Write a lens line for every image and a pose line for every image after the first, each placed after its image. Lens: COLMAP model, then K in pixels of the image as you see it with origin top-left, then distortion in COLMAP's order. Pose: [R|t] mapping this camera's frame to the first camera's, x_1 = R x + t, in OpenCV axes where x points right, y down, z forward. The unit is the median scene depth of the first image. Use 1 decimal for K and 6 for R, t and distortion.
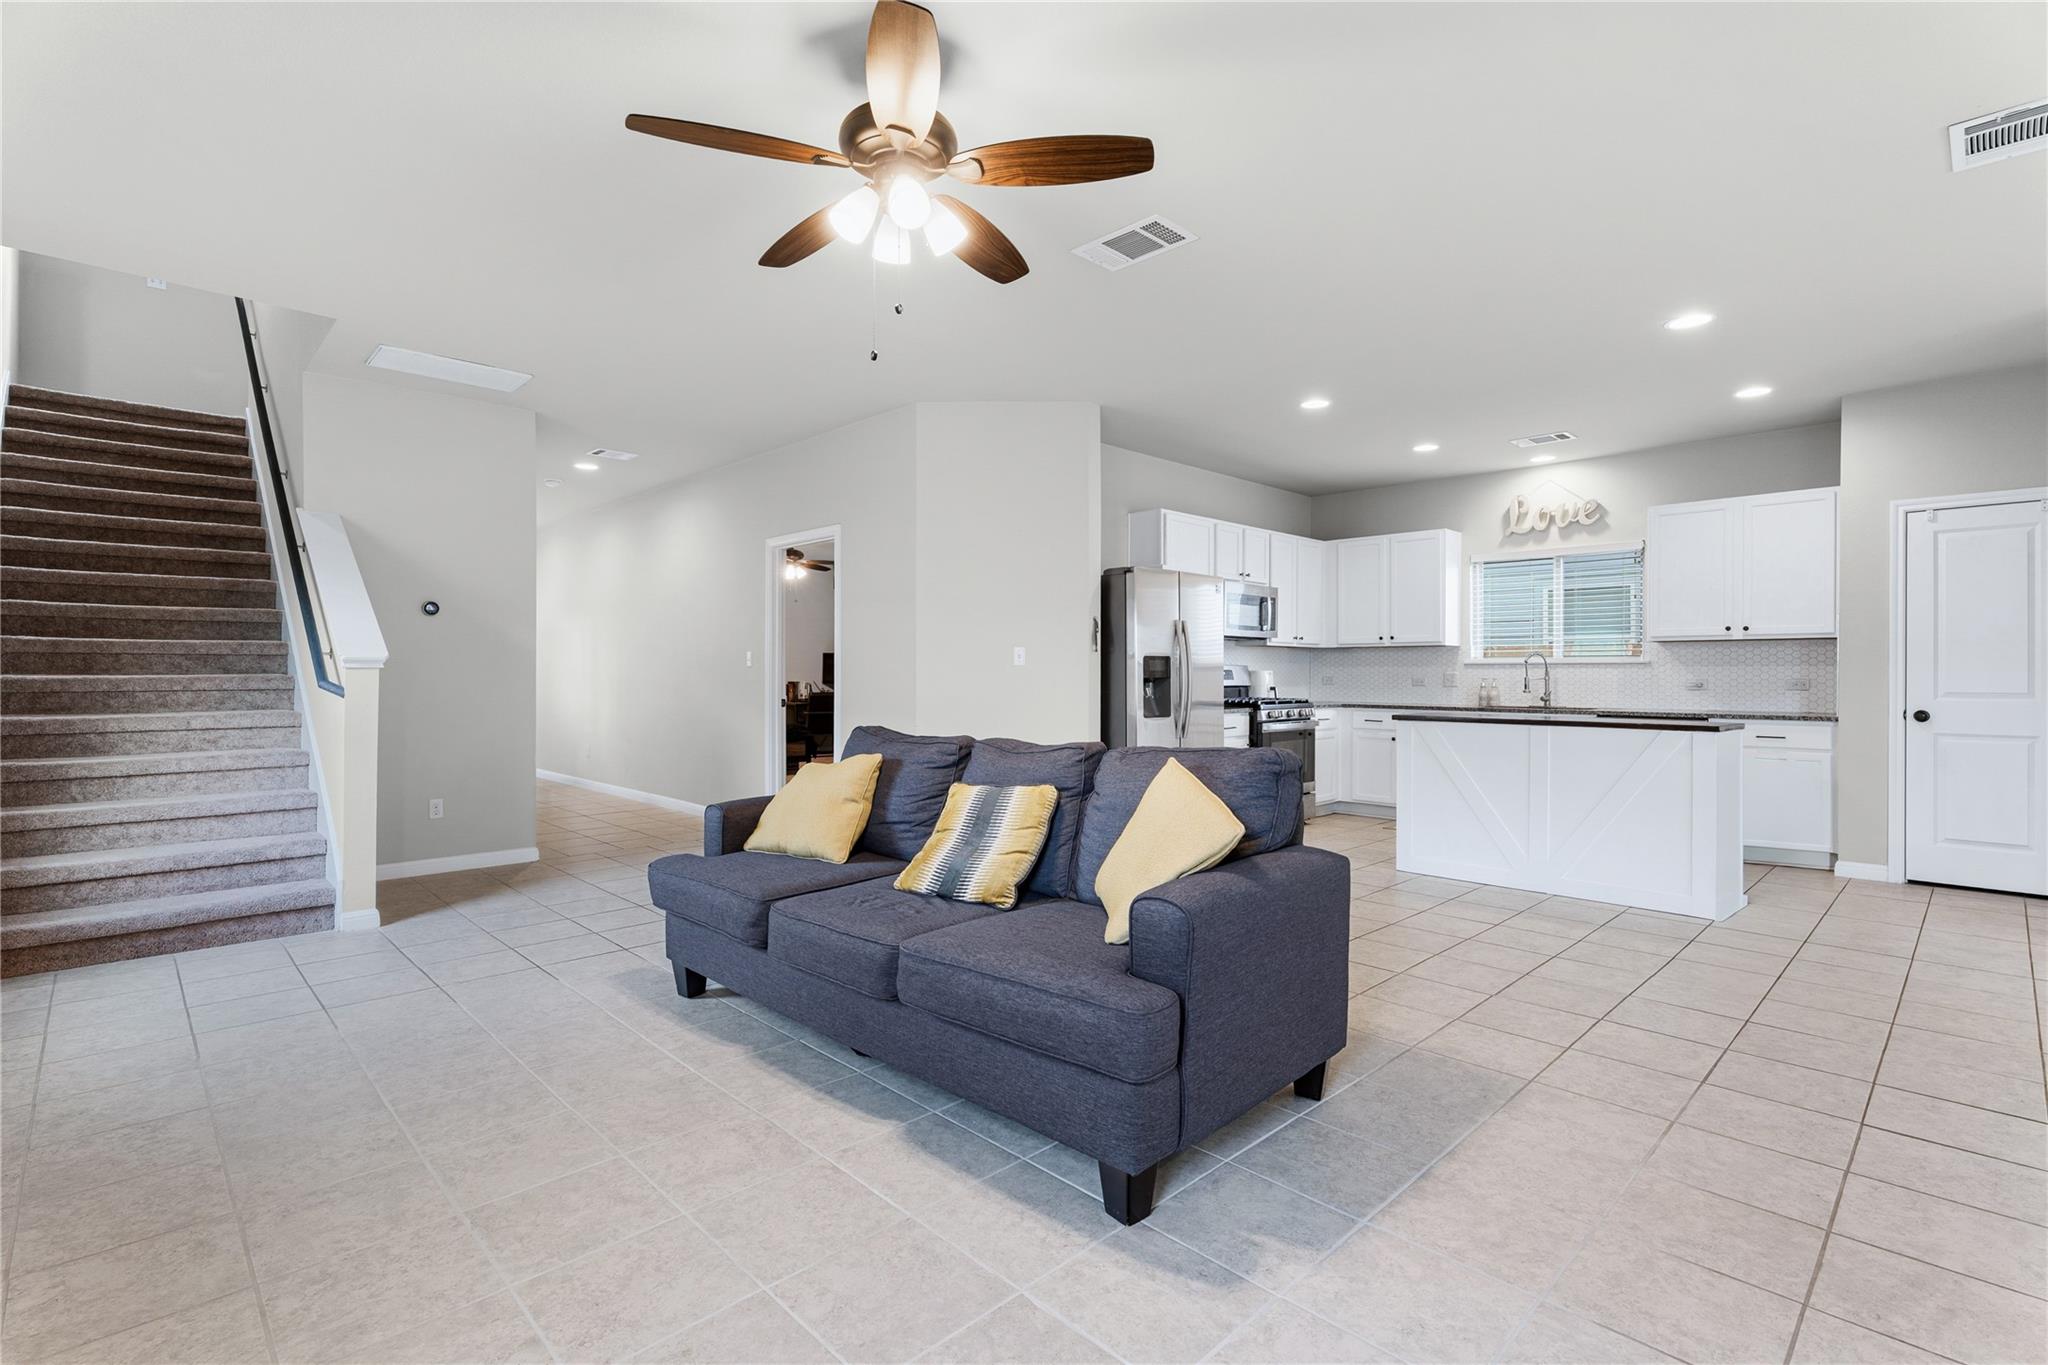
lens RADIAL K [[945.6, 0, 1020.6], [0, 945.6, 676.8], [0, 0, 1]] dist [0.002024, -0.001079]
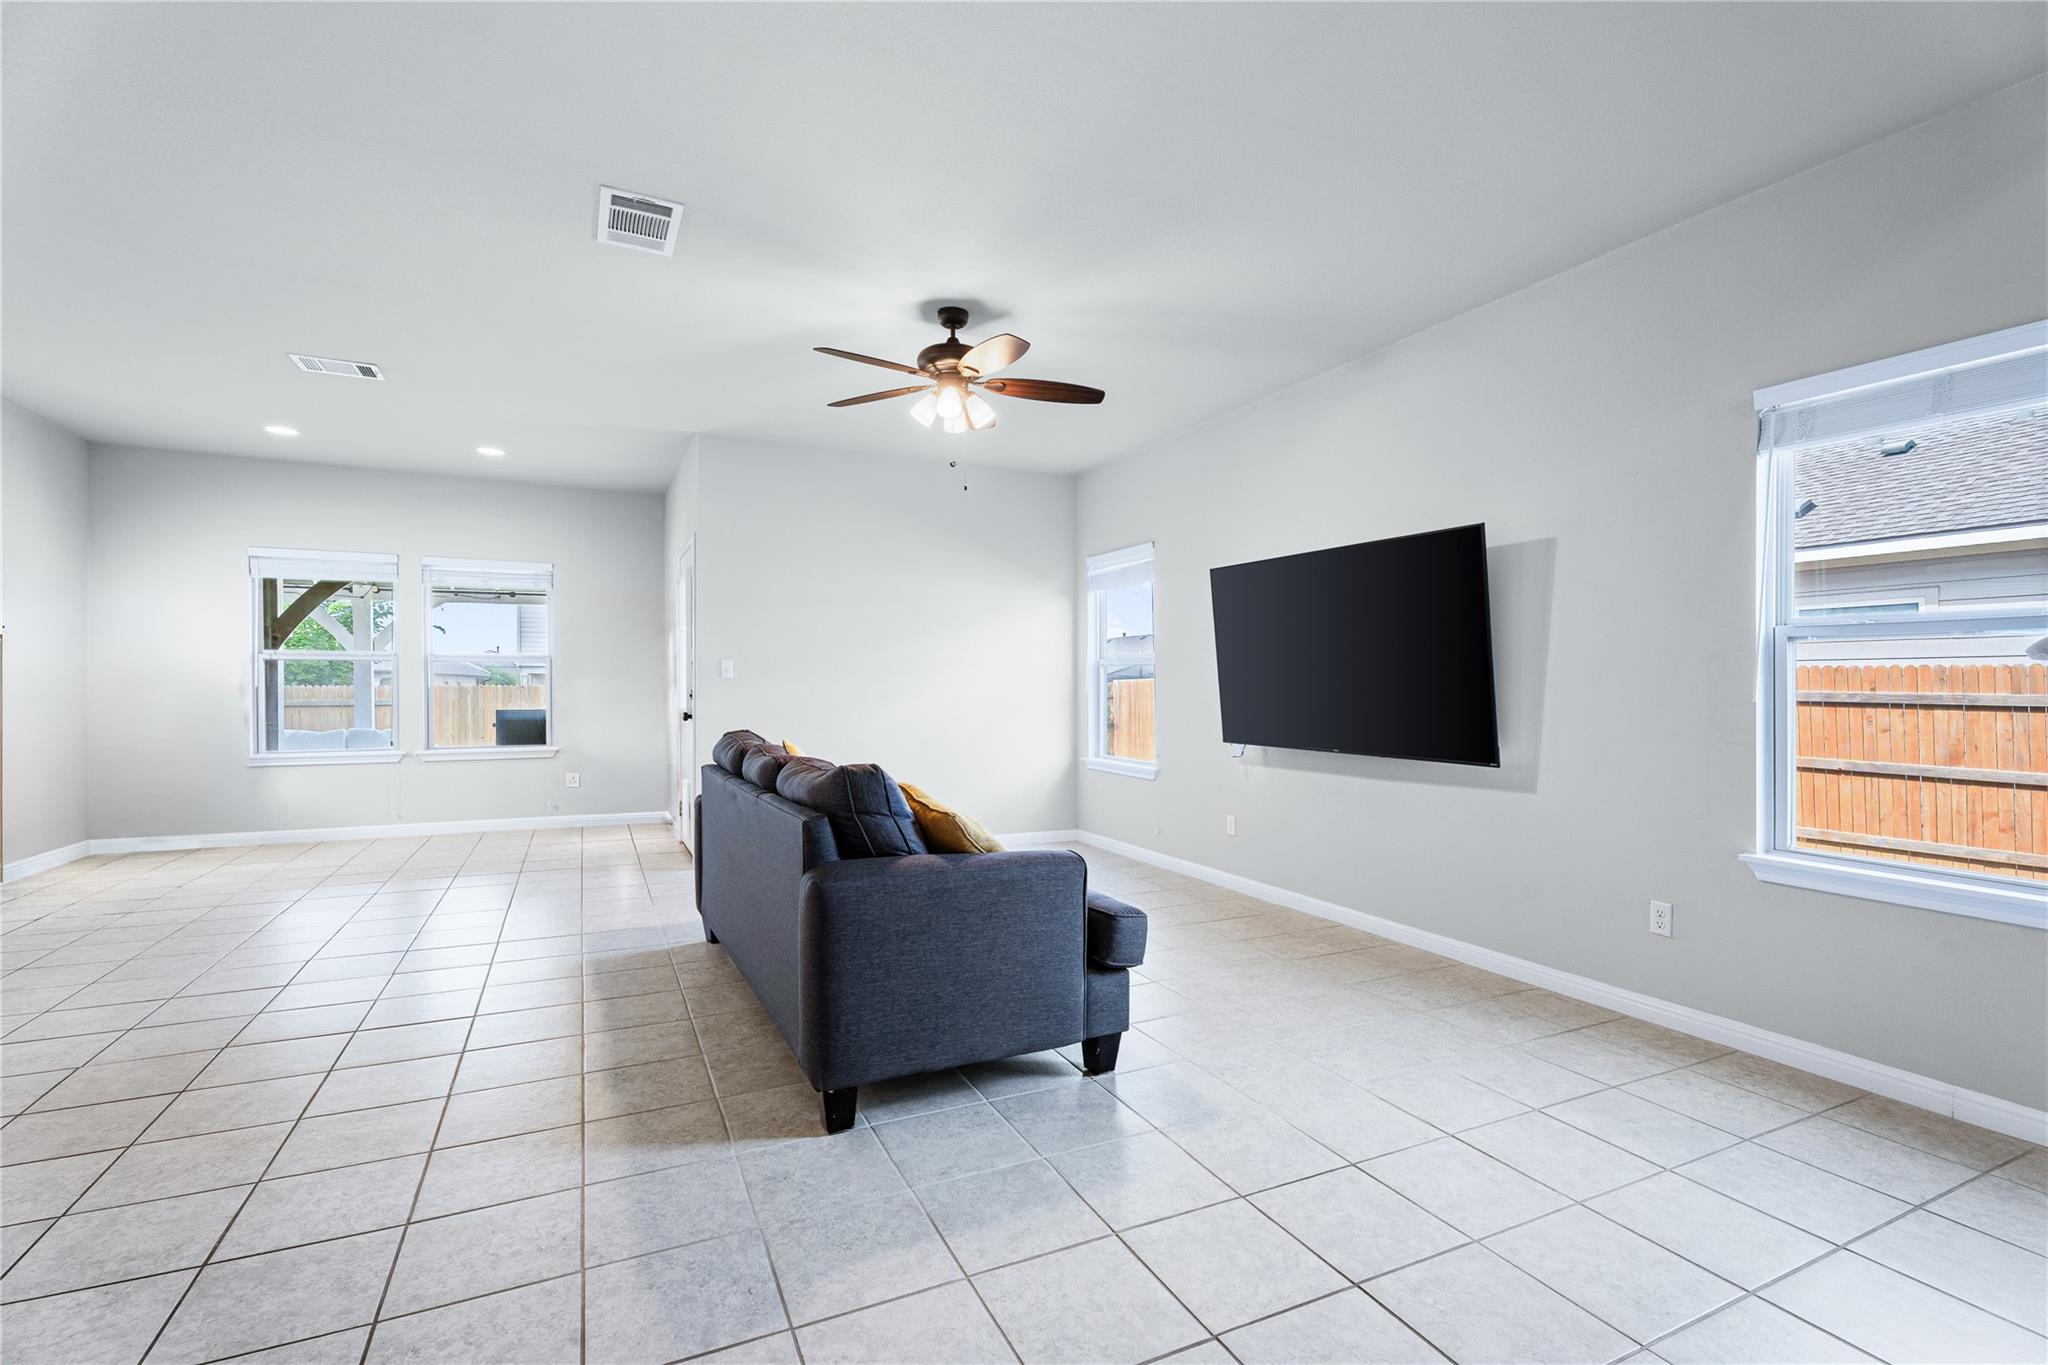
lens RADIAL K [[918.8, 0, 1024.0], [0, 918.8, 682.5], [0, 0, 1]] dist [0.000721, -0.000149]
pose [[-0.948832, -0.007321, 0.315695, -0.326805], [-0.007866, 0.999969, -0.000451, -0.005772], [-0.315682, -0.002911, -0.948861, 1.089394]]
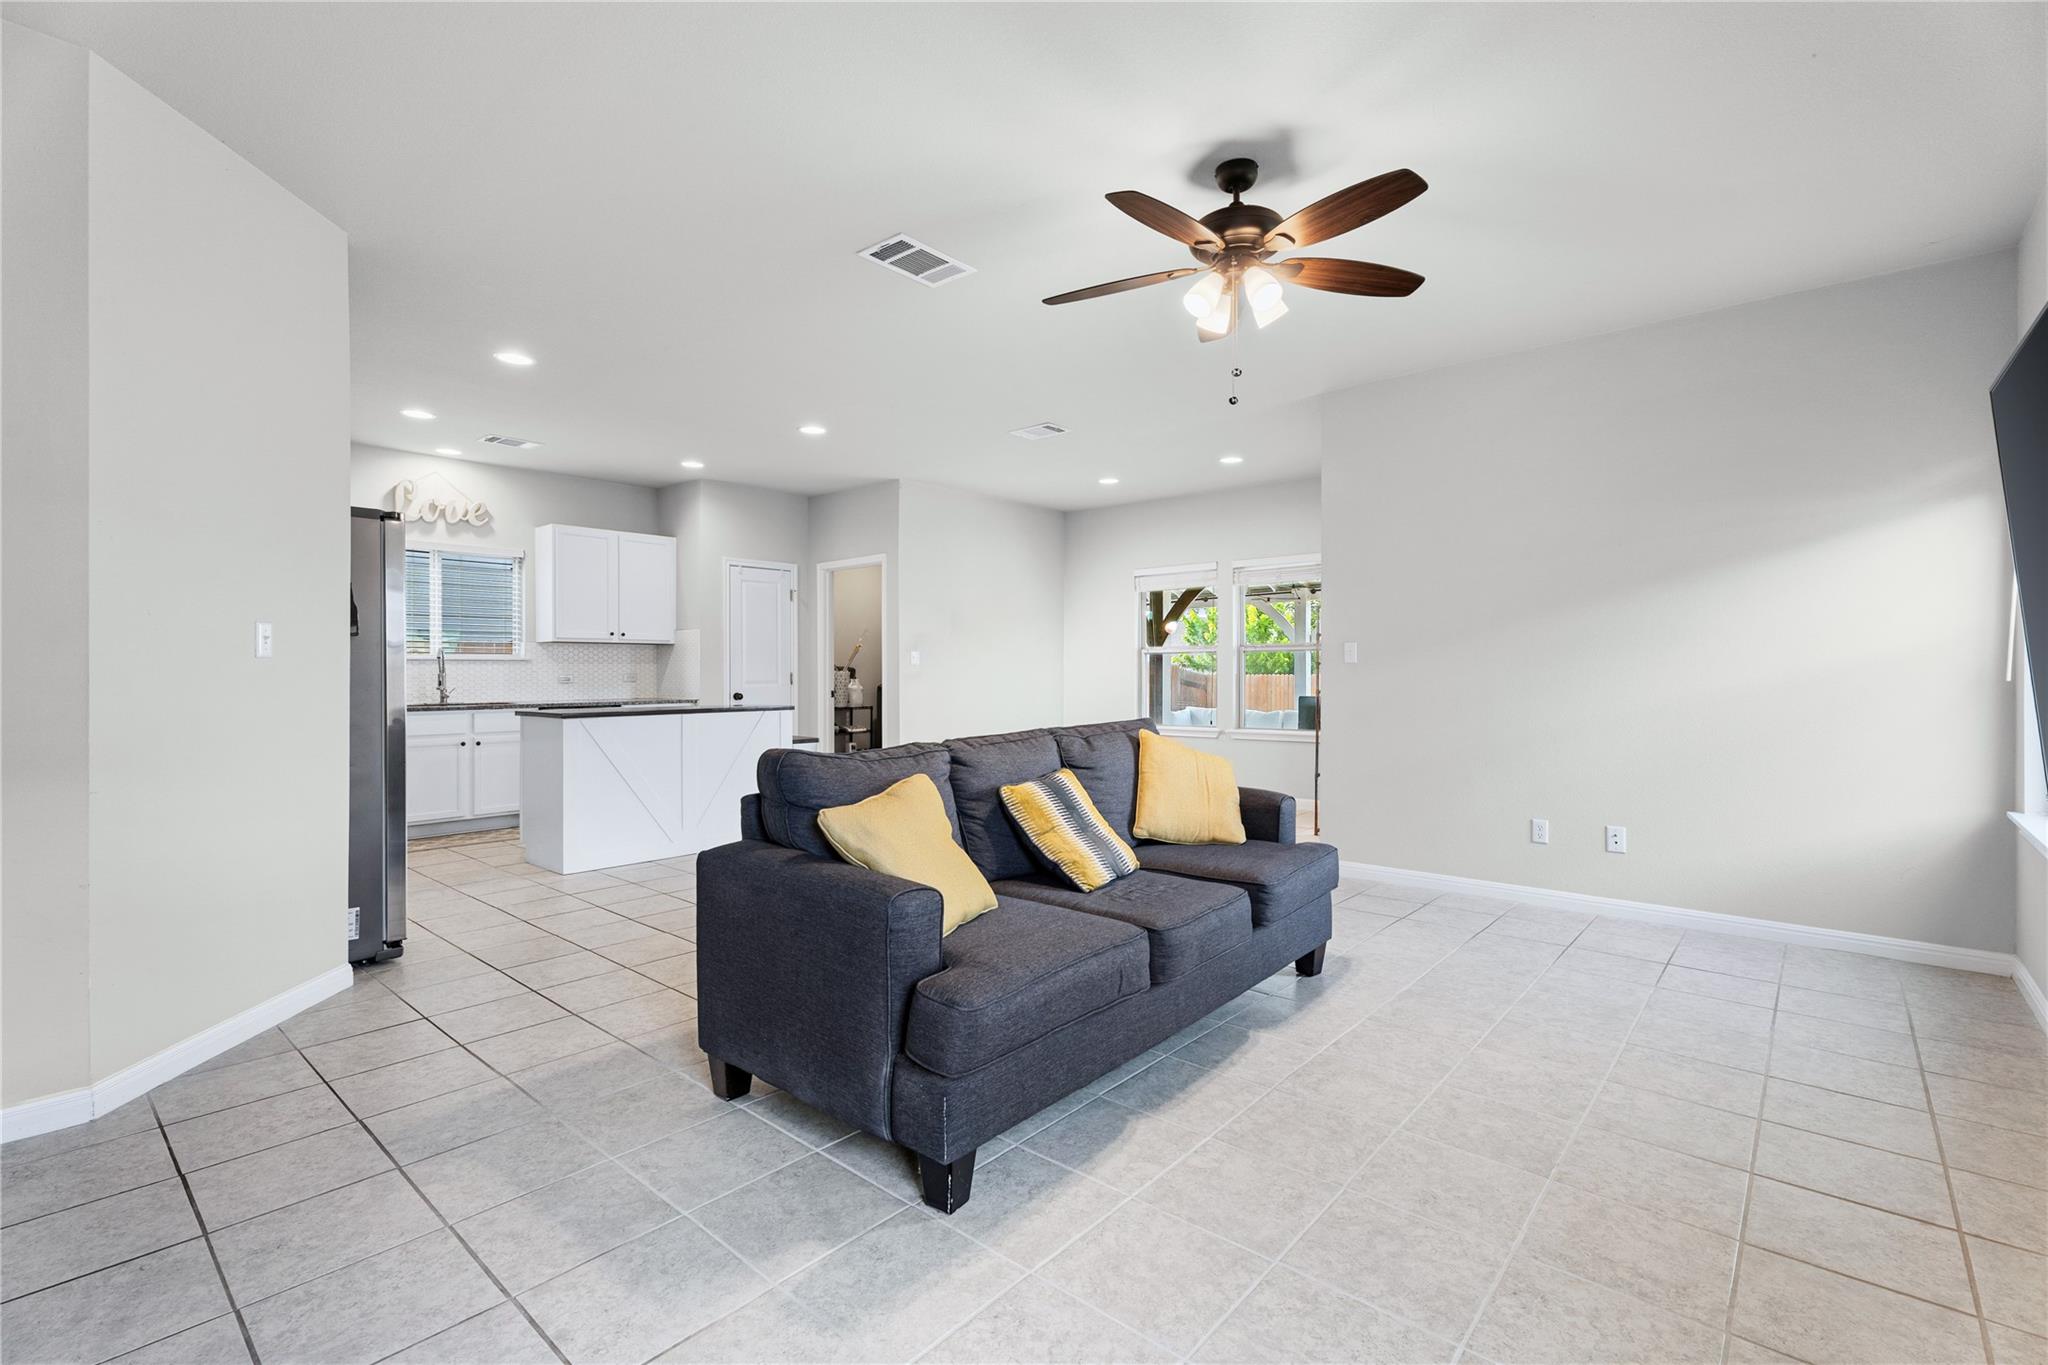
lens RADIAL K [[917.7, 0, 1027.0], [0, 917.7, 672.6], [0, 0, 1]] dist [0.002116, -0.000139]
pose [[-0.084282, -0.004206, 0.996433, -0.565681], [0.002800, 0.999986, 0.004458, -0.003779], [-0.996438, 0.003165, -0.084269, 0.602671]]
